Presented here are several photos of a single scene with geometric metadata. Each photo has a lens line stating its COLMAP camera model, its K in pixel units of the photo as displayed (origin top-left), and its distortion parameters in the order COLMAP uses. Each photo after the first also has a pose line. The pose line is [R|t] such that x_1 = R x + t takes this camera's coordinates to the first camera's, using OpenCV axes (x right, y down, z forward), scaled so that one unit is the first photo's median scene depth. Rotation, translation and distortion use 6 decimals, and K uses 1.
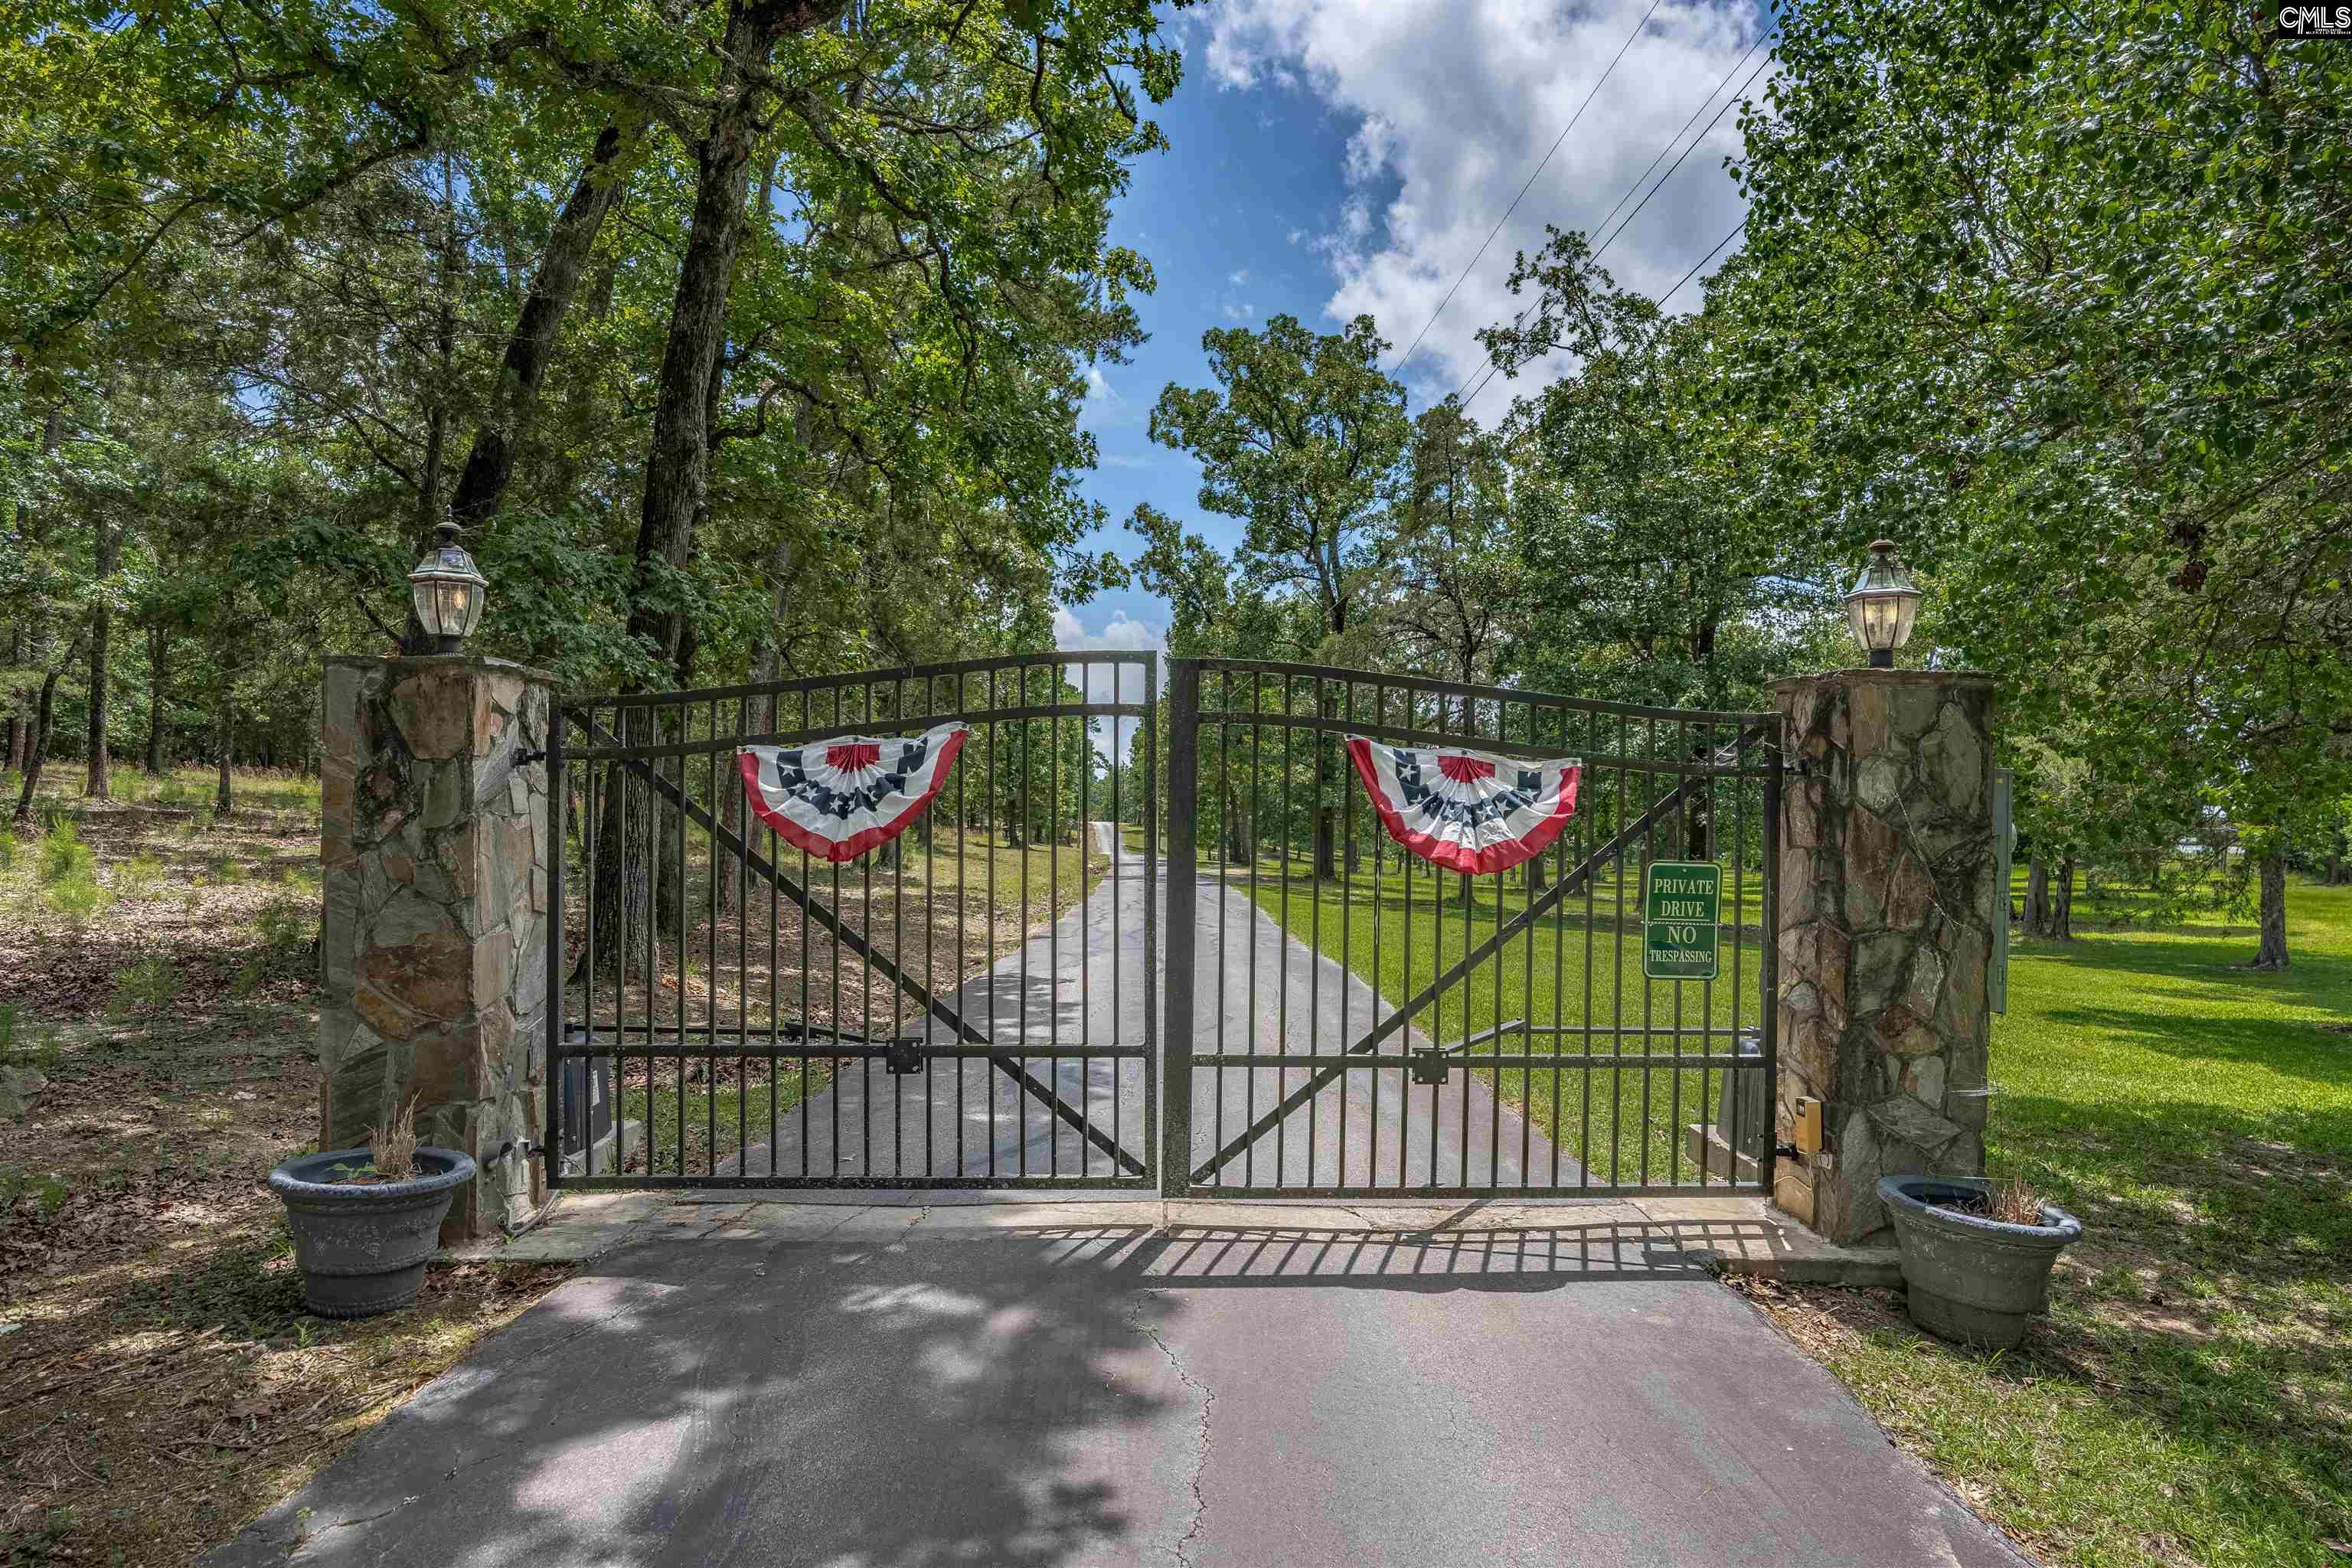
lens RADIAL K [[1221.3, 0, 1172.4], [0, 1221.3, 769.9], [0, 0, 1]] dist [-0.026661, 0.003864]
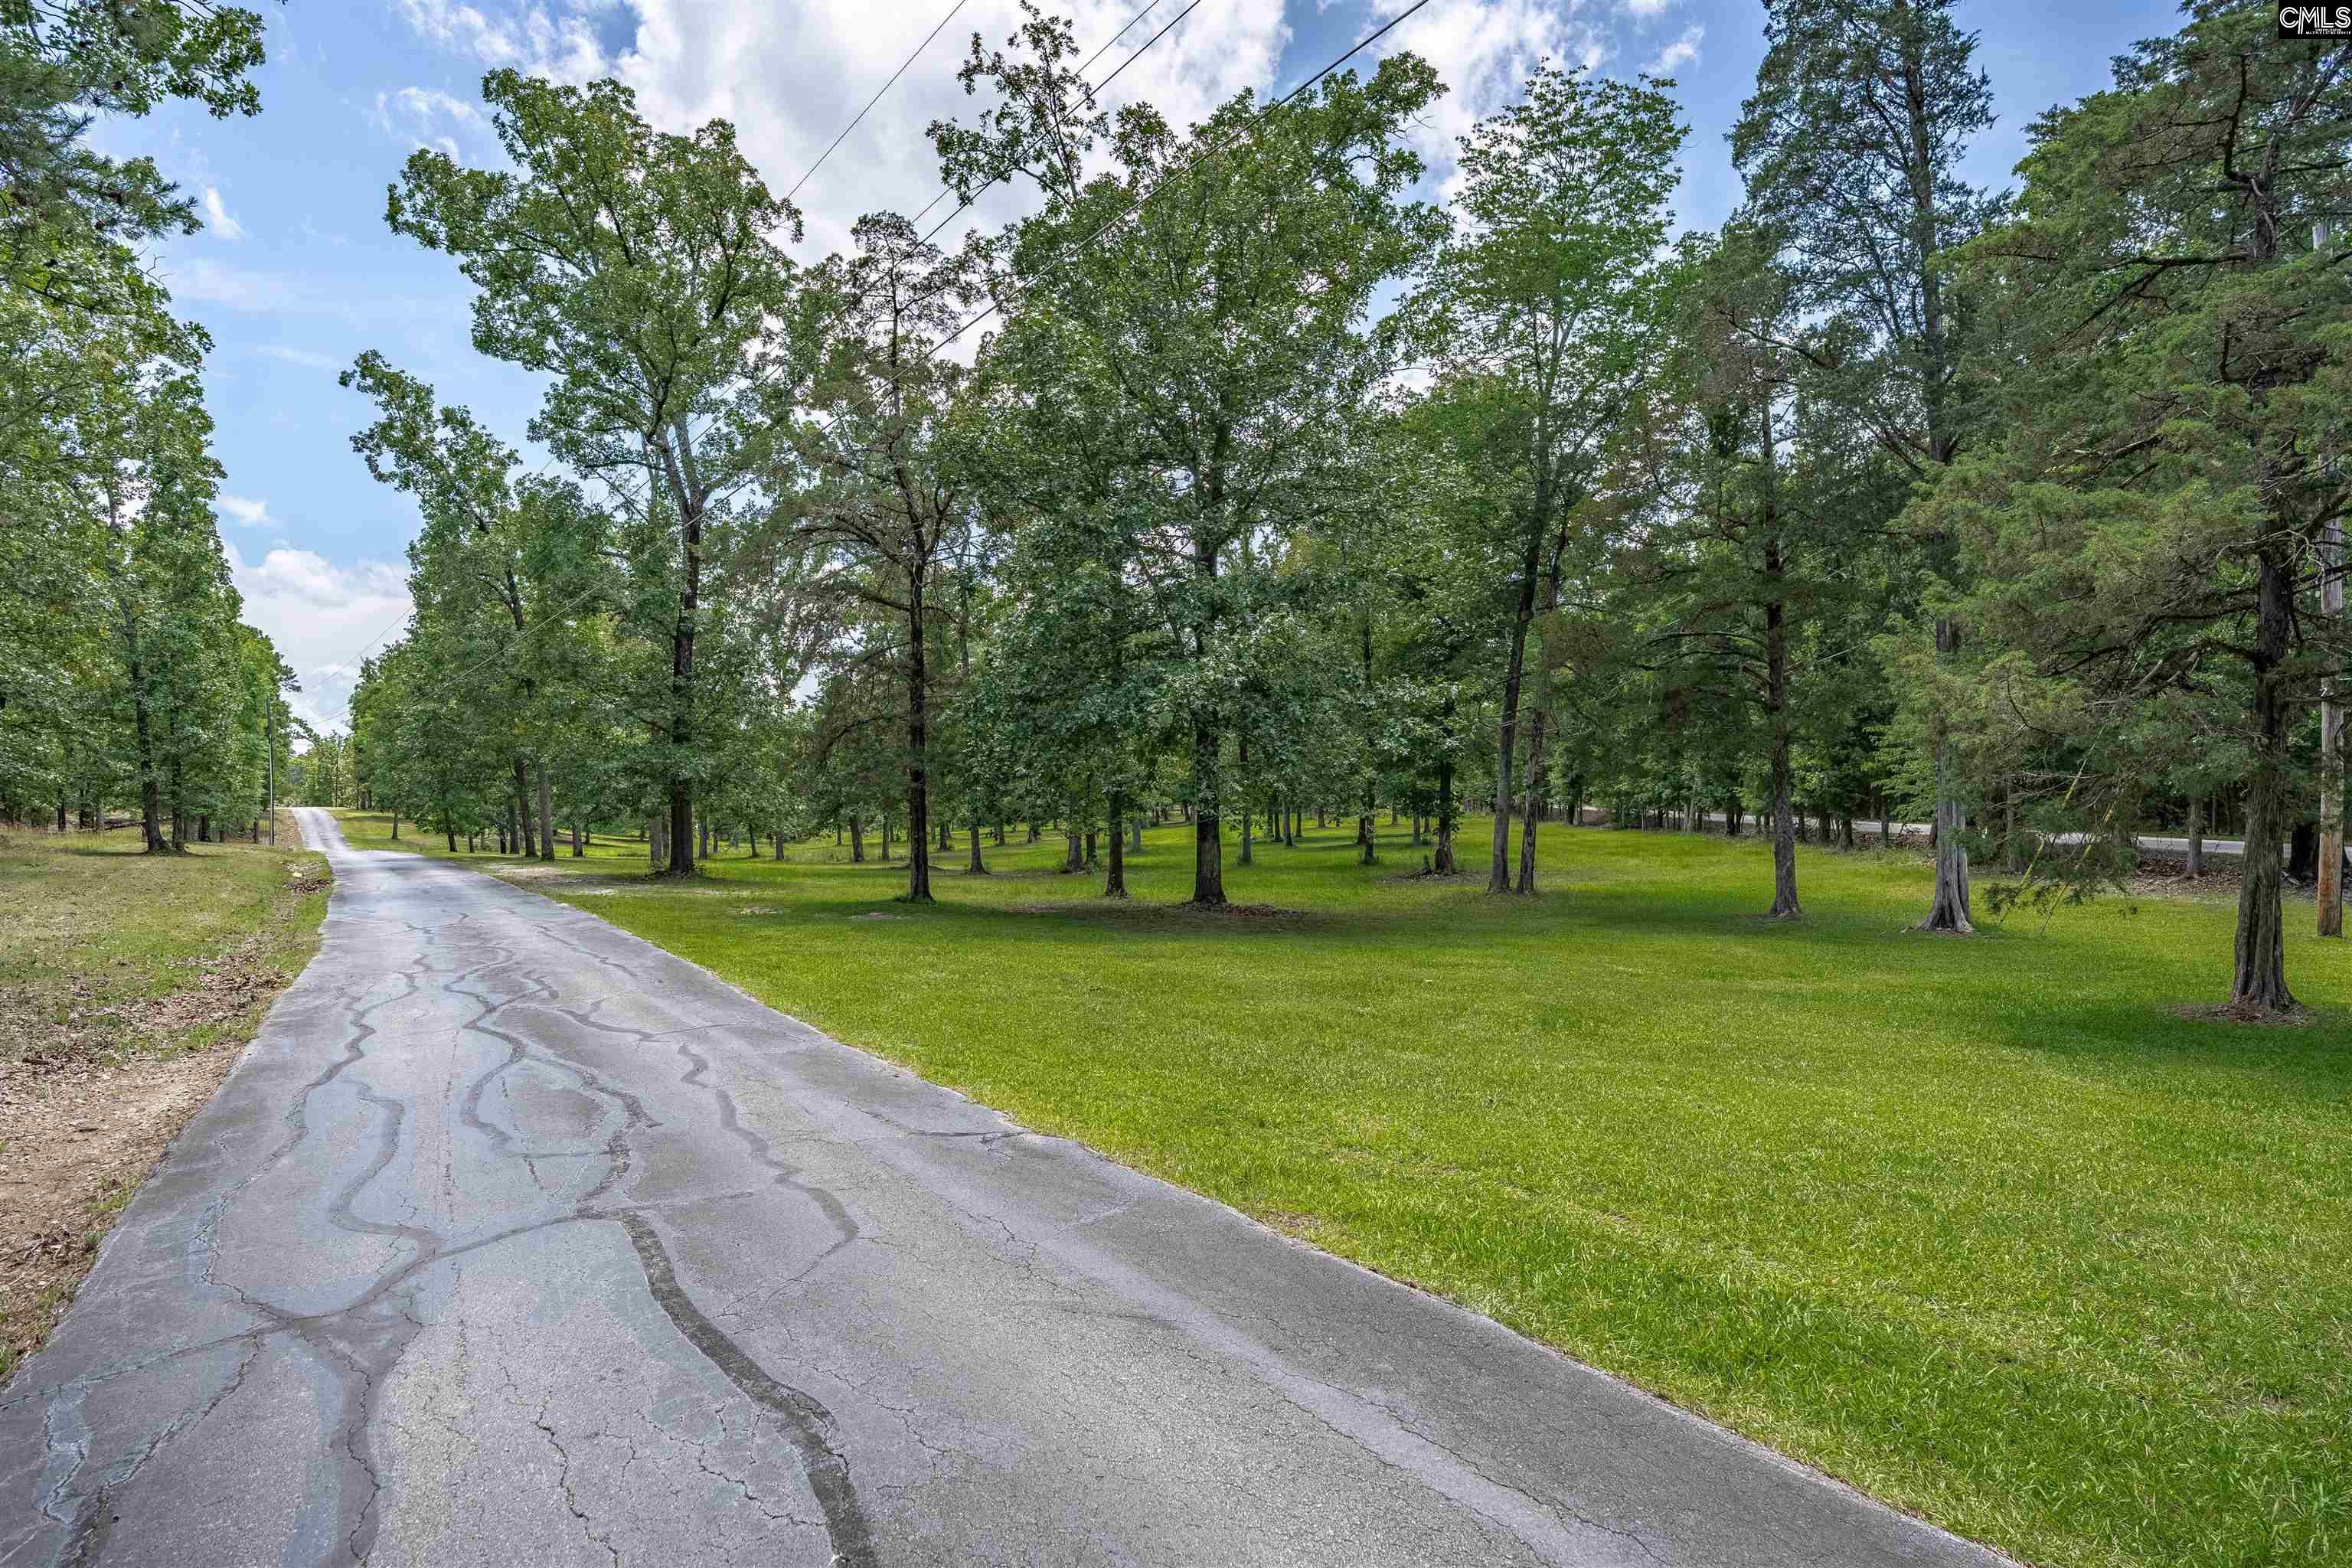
lens RADIAL K [[1221.3, 0, 1189.8], [0, 1221.3, 790.7], [0, 0, 1]] dist [-0.026661, 0.003864]
pose [[0.837755, -0.029497, 0.545248, -0.074143], [0.006329, 0.998997, 0.044319, 0.025312], [-0.546009, -0.033678, 0.837102, 0.822138]]
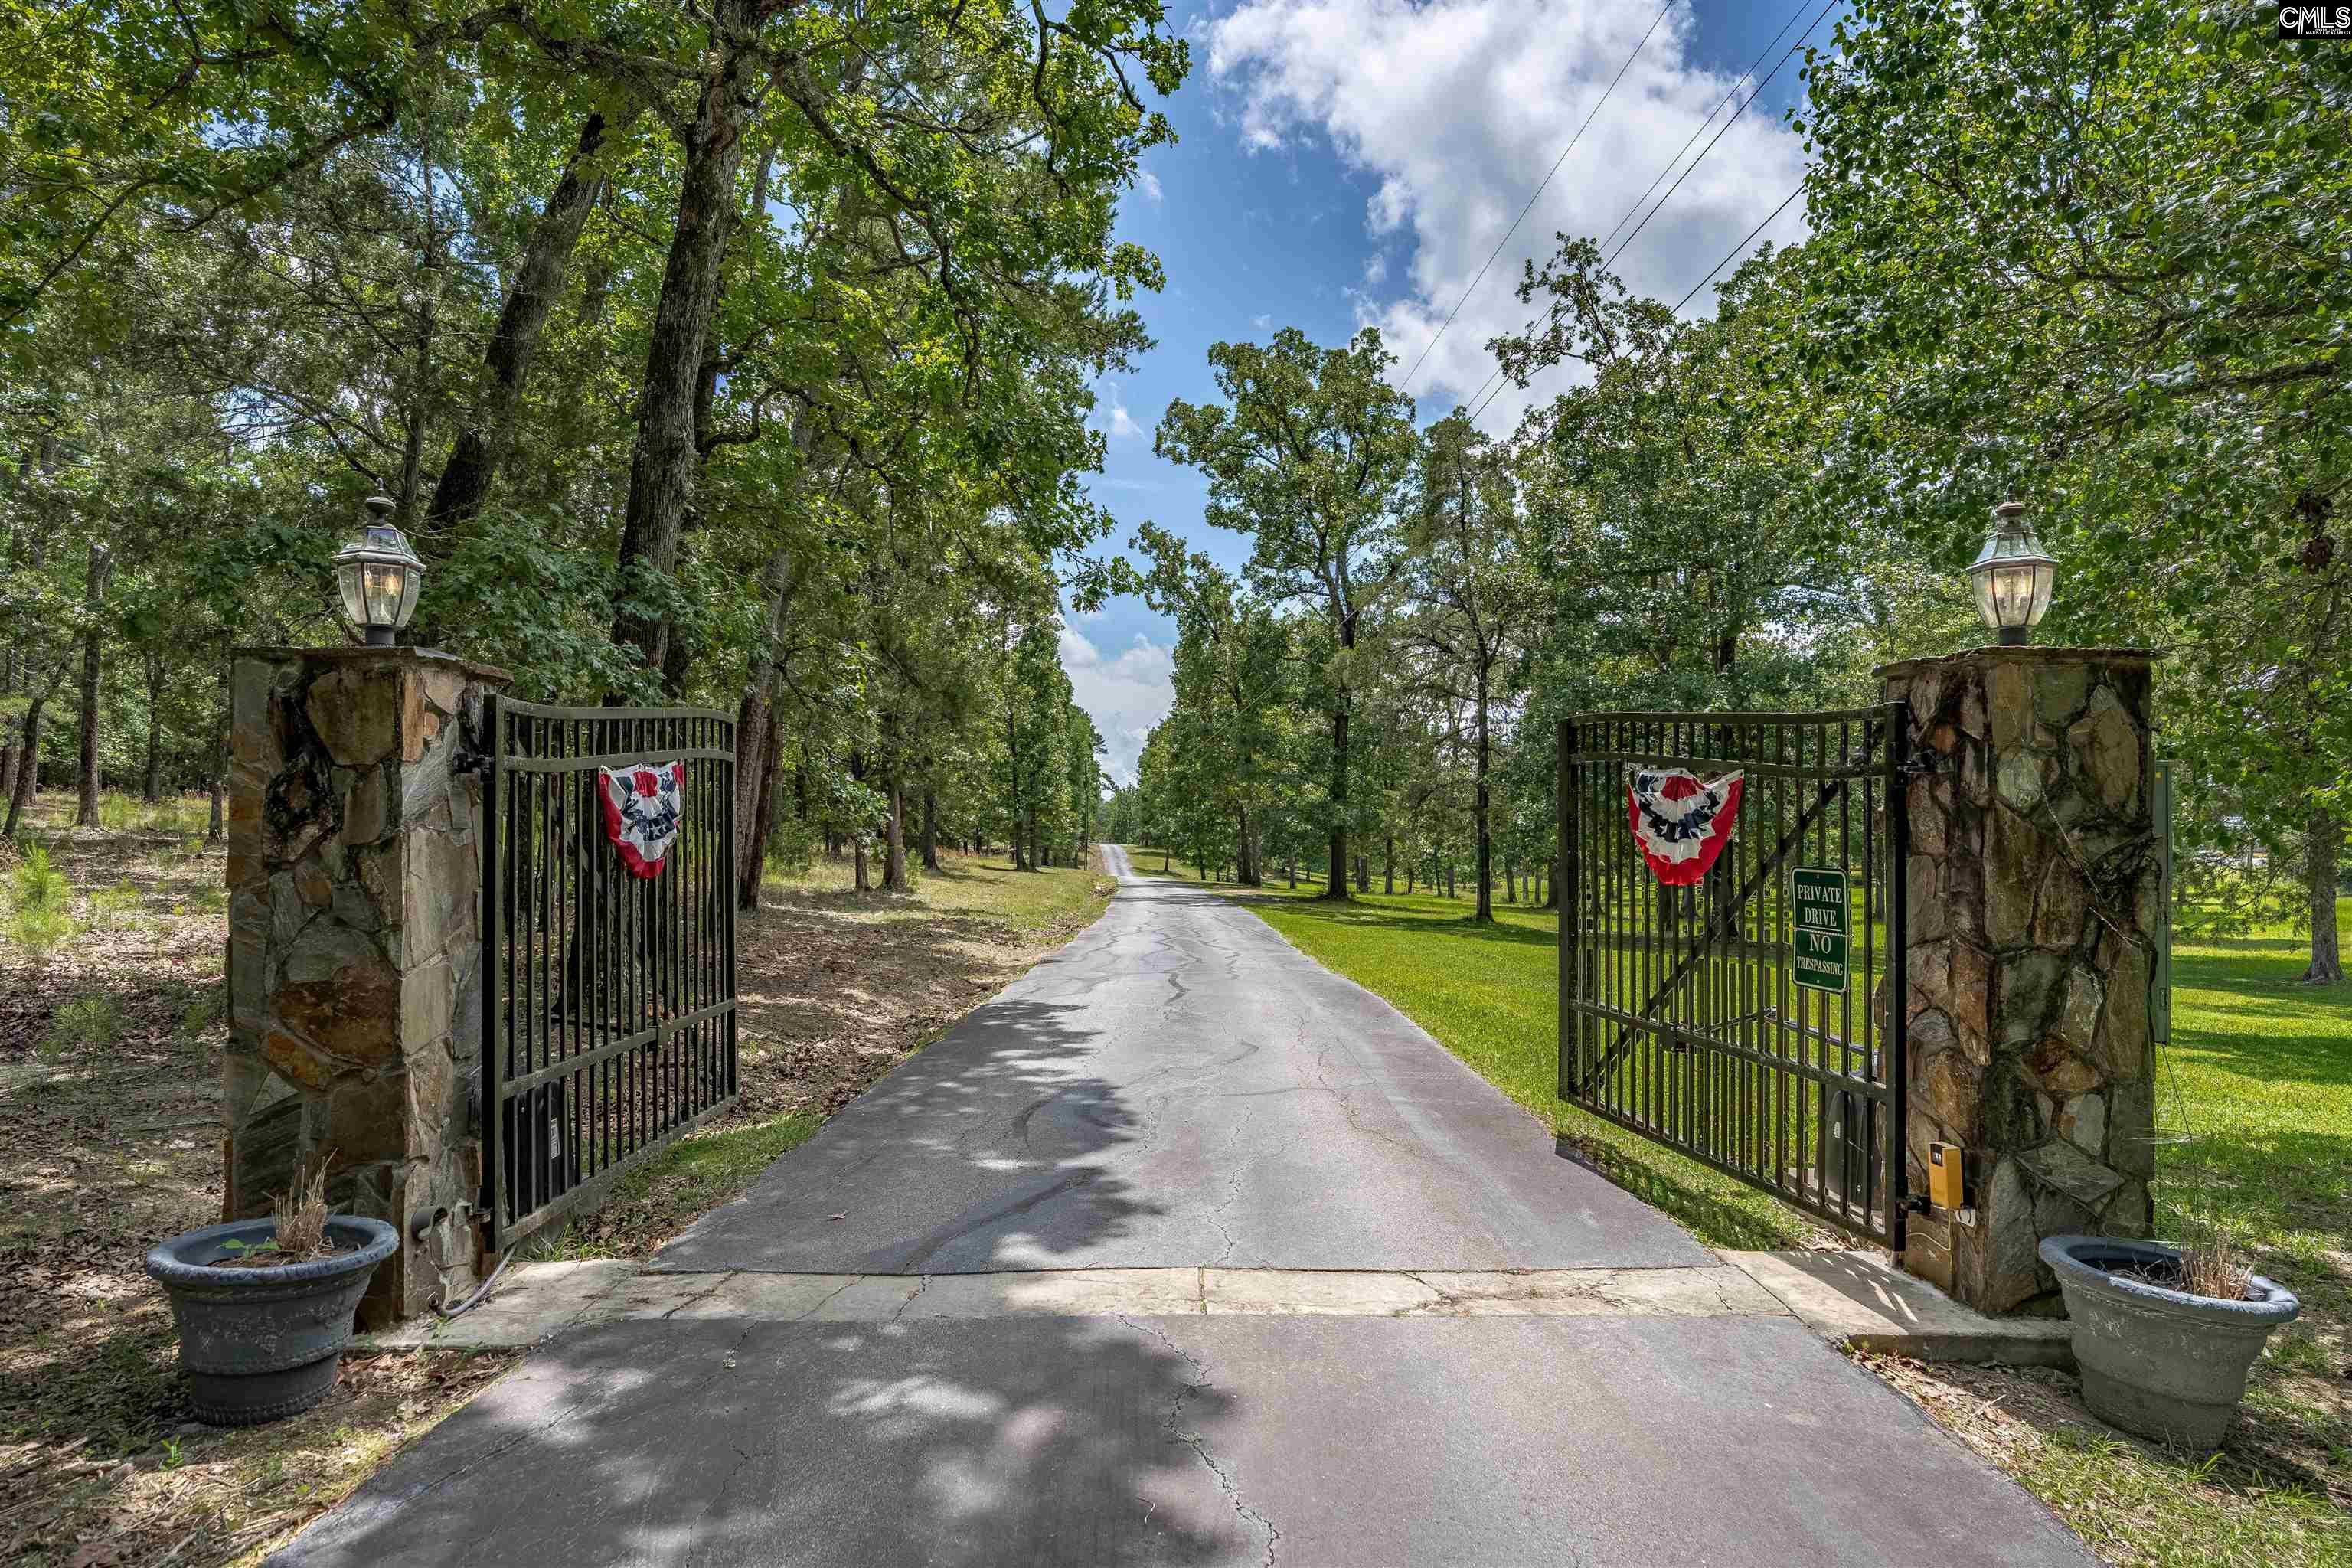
lens RADIAL K [[1221.3, 0, 1172.1], [0, 1221.3, 771.8], [0, 0, 1]] dist [-0.026661, 0.003864]
pose [[0.999947, -0.008984, -0.005030, -0.008509], [0.008901, 0.999830, -0.016125, 0.006072], [0.005174, 0.016079, 0.999857, 0.055614]]
